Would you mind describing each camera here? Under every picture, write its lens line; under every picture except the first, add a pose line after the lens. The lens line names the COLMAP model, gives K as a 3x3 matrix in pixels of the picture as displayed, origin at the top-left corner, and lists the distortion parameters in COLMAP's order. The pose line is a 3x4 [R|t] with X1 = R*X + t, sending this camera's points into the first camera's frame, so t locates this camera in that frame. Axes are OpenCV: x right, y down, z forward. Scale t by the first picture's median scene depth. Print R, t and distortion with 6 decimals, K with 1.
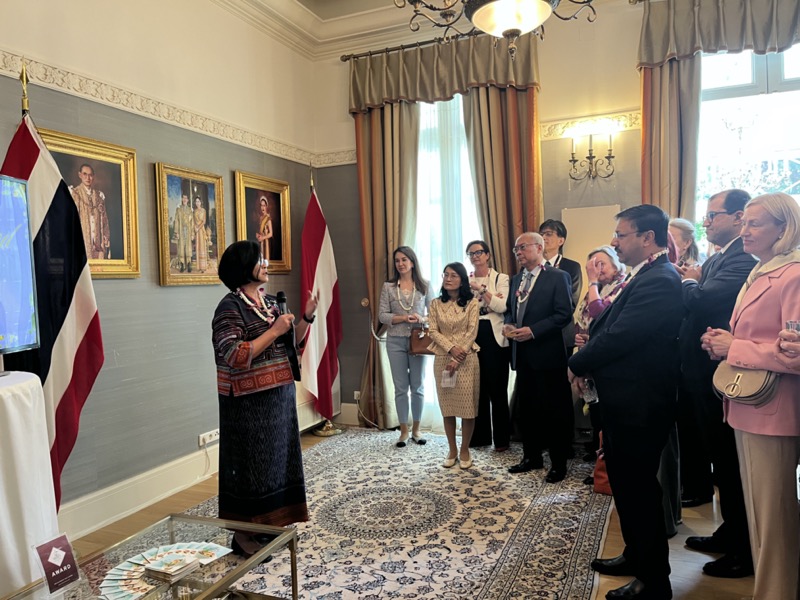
lens RADIAL K [[606.7, 0, 405.5], [0, 606.7, 301.1], [0, 0, 1]] dist [0.064879, -0.094599]
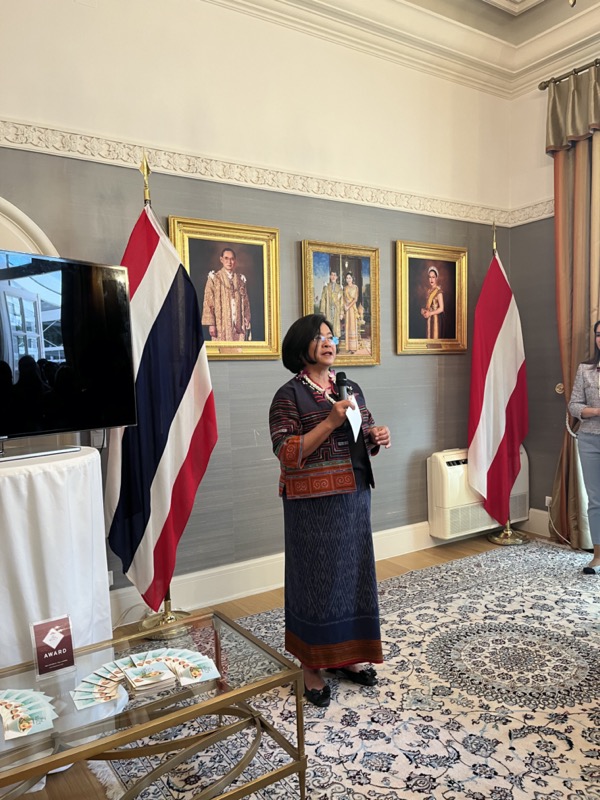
lens RADIAL K [[606.7, 0, 301.1], [0, 606.7, 403.7], [0, 0, 1]] dist [0.064879, -0.094599]
pose [[0.826023, 0.042137, -0.562059, 0.148329], [-0.020698, 0.998797, 0.044460, -0.009718], [0.563256, -0.025091, 0.825902, 0.191369]]
